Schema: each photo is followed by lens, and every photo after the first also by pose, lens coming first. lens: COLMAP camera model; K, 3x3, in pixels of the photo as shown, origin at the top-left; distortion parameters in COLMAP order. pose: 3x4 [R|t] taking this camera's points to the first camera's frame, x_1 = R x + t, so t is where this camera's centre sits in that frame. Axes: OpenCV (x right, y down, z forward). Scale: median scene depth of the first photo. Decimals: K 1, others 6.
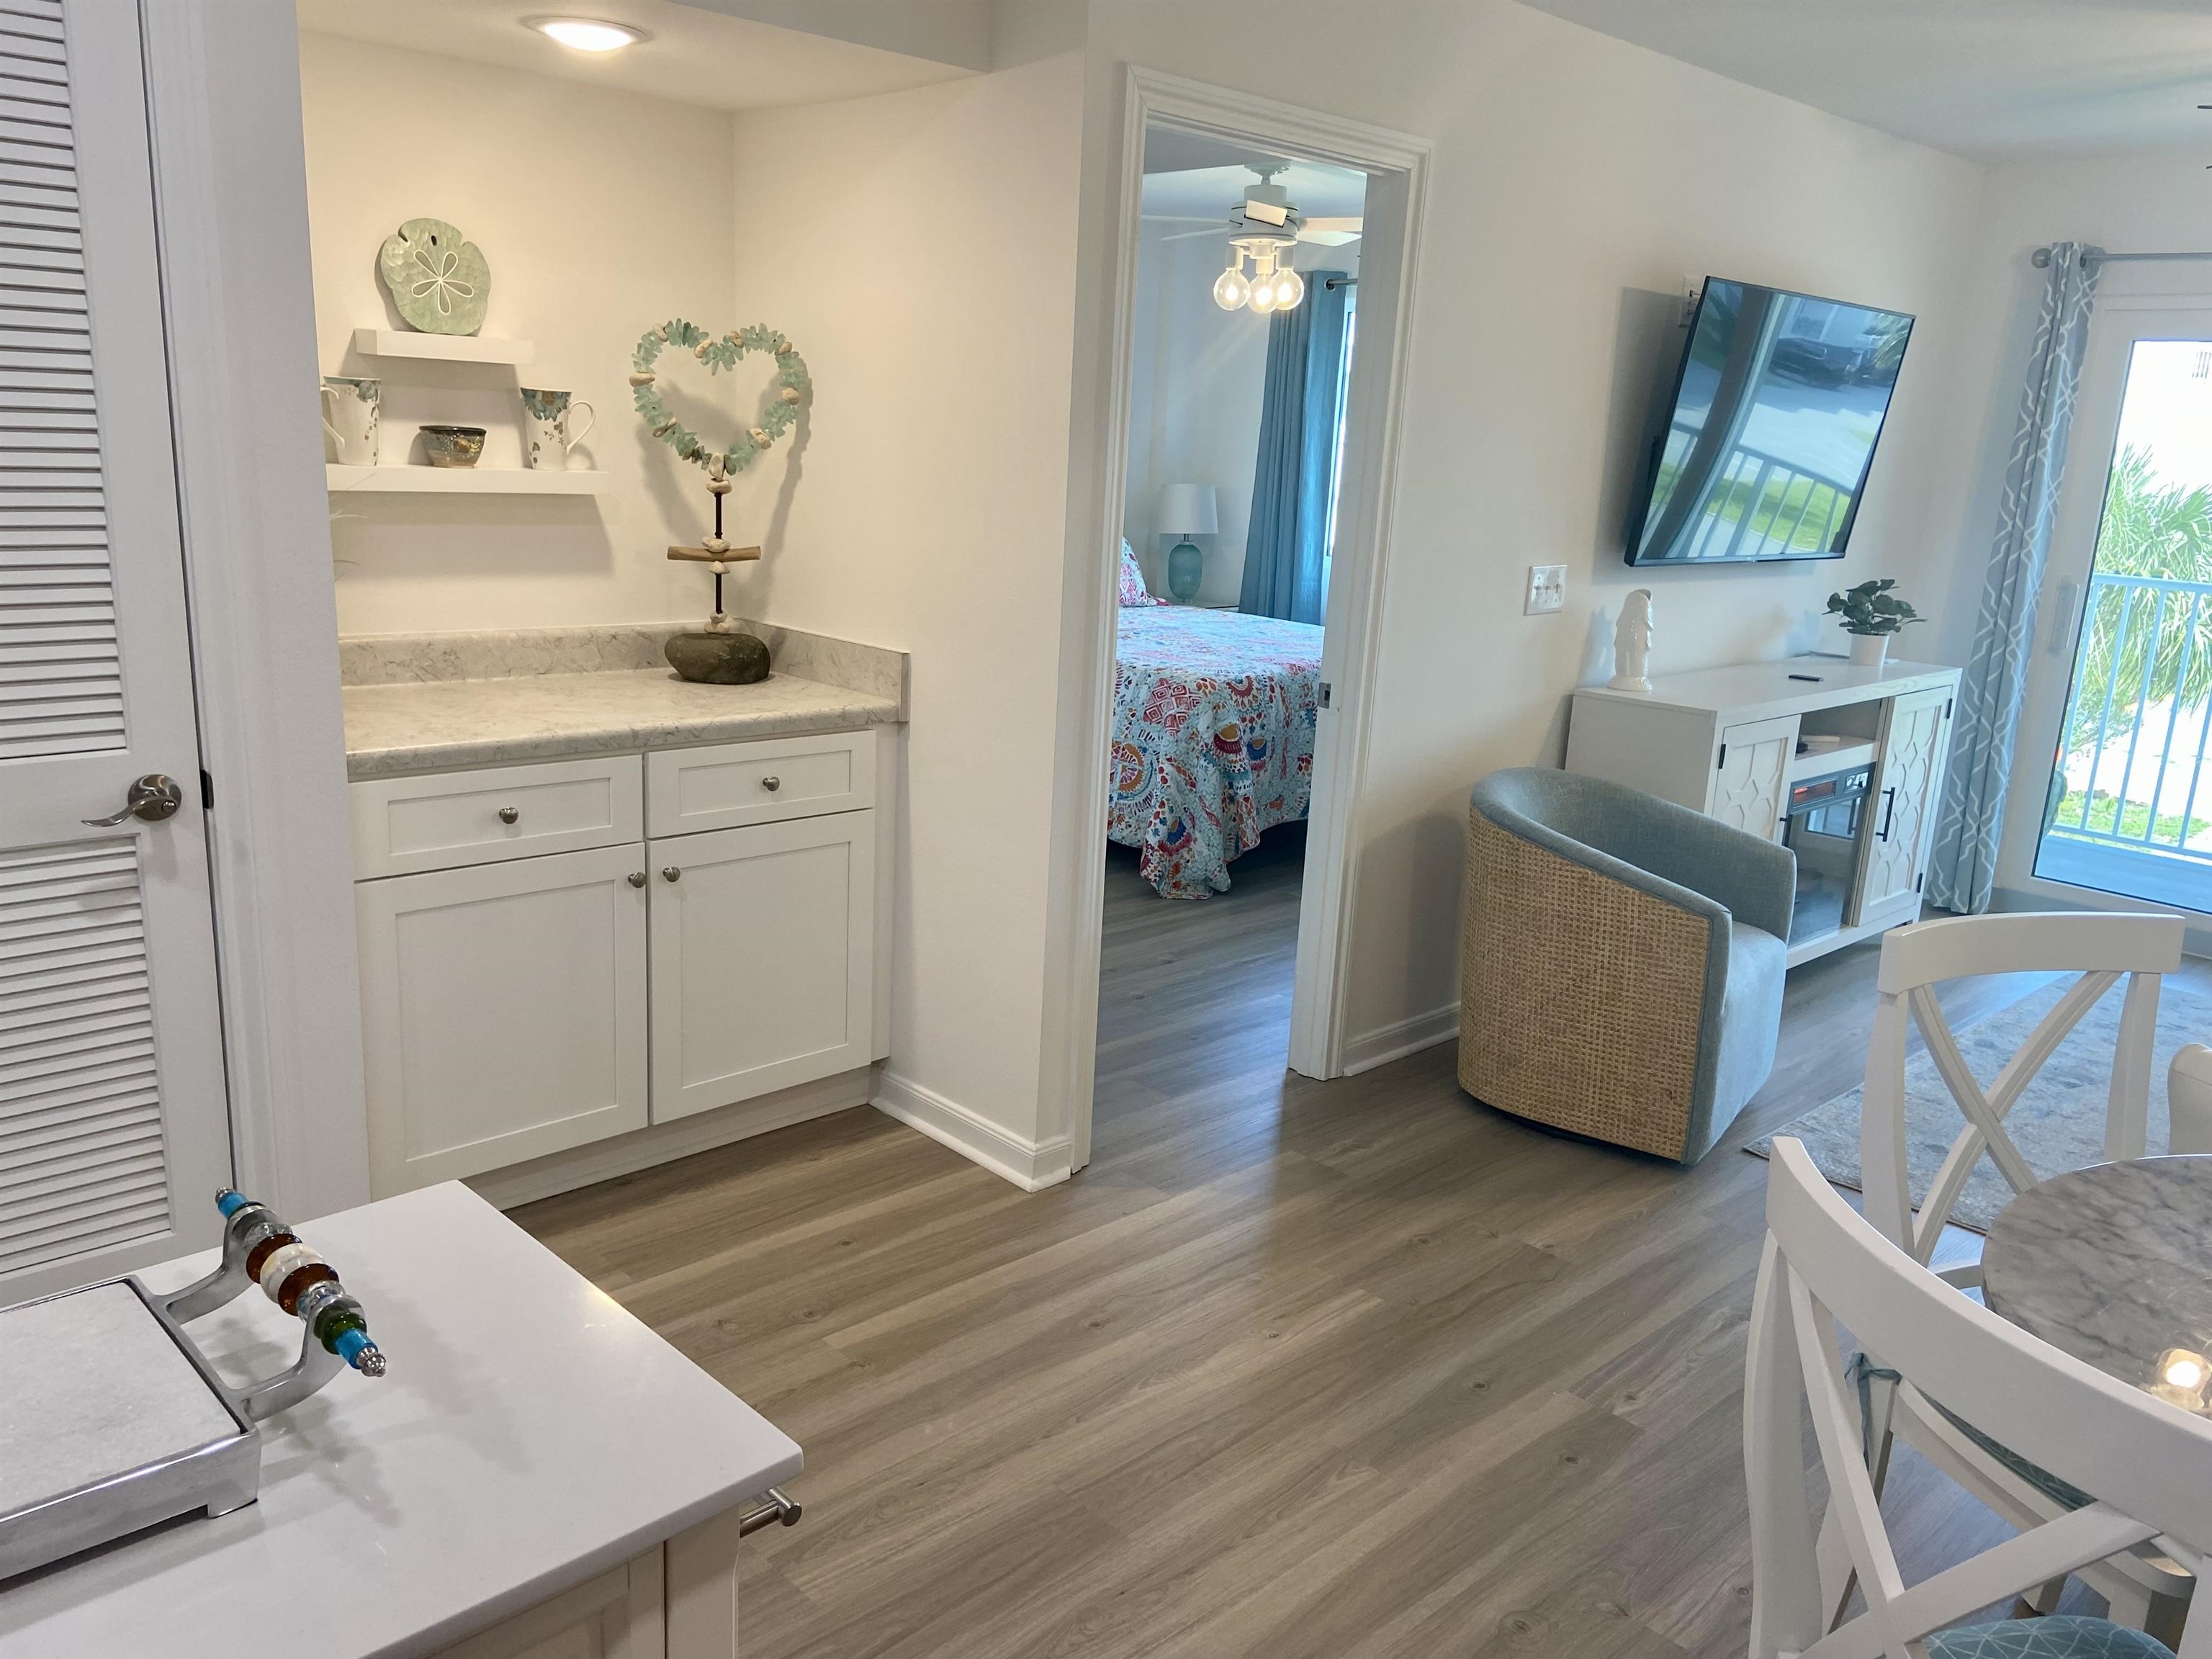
lens RADIAL K [[1657.3, 0, 1101.0], [0, 1657.3, 835.2], [0, 0, 1]] dist [0.104912, -0.116098]
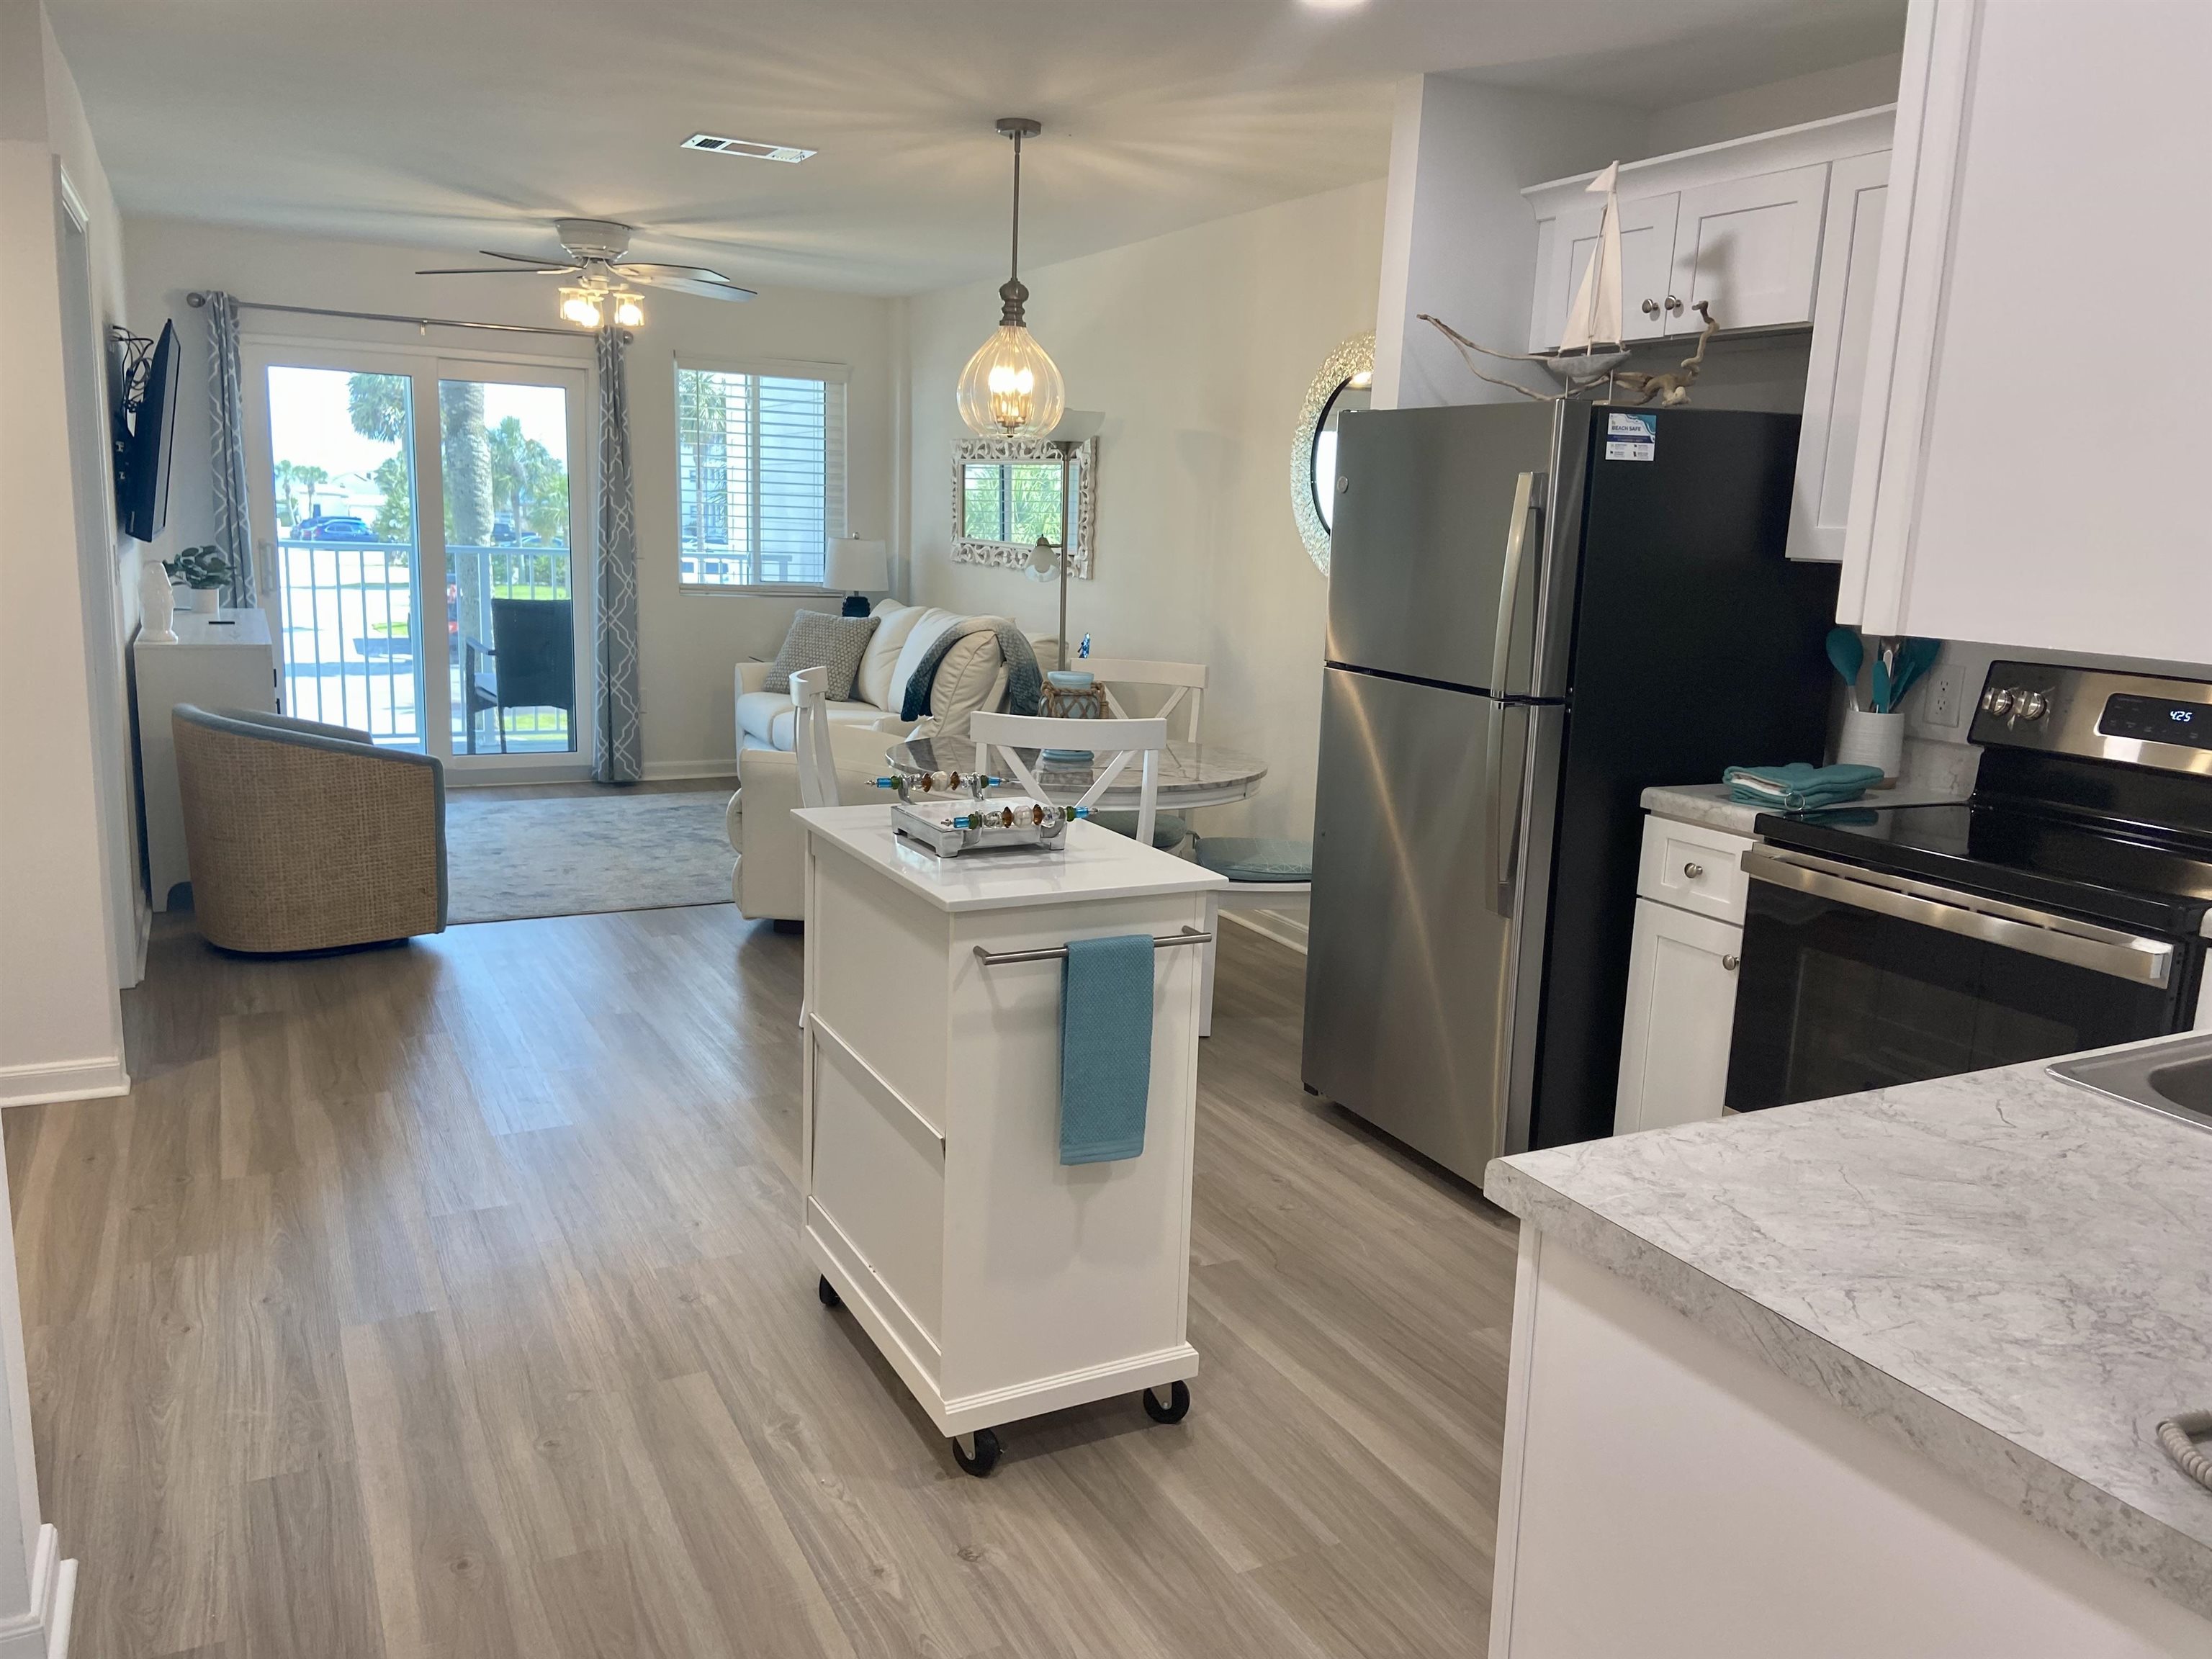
lens RADIAL K [[1657.3, 0, 1117.6], [0, 1657.3, 829.3], [0, 0, 1]] dist [0.104912, -0.116098]
pose [[0.273076, -0.214345, 0.937809, -0.573558], [0.200553, 0.966126, 0.162419, -0.010887], [-0.940855, 0.143727, 0.306813, -0.025483]]
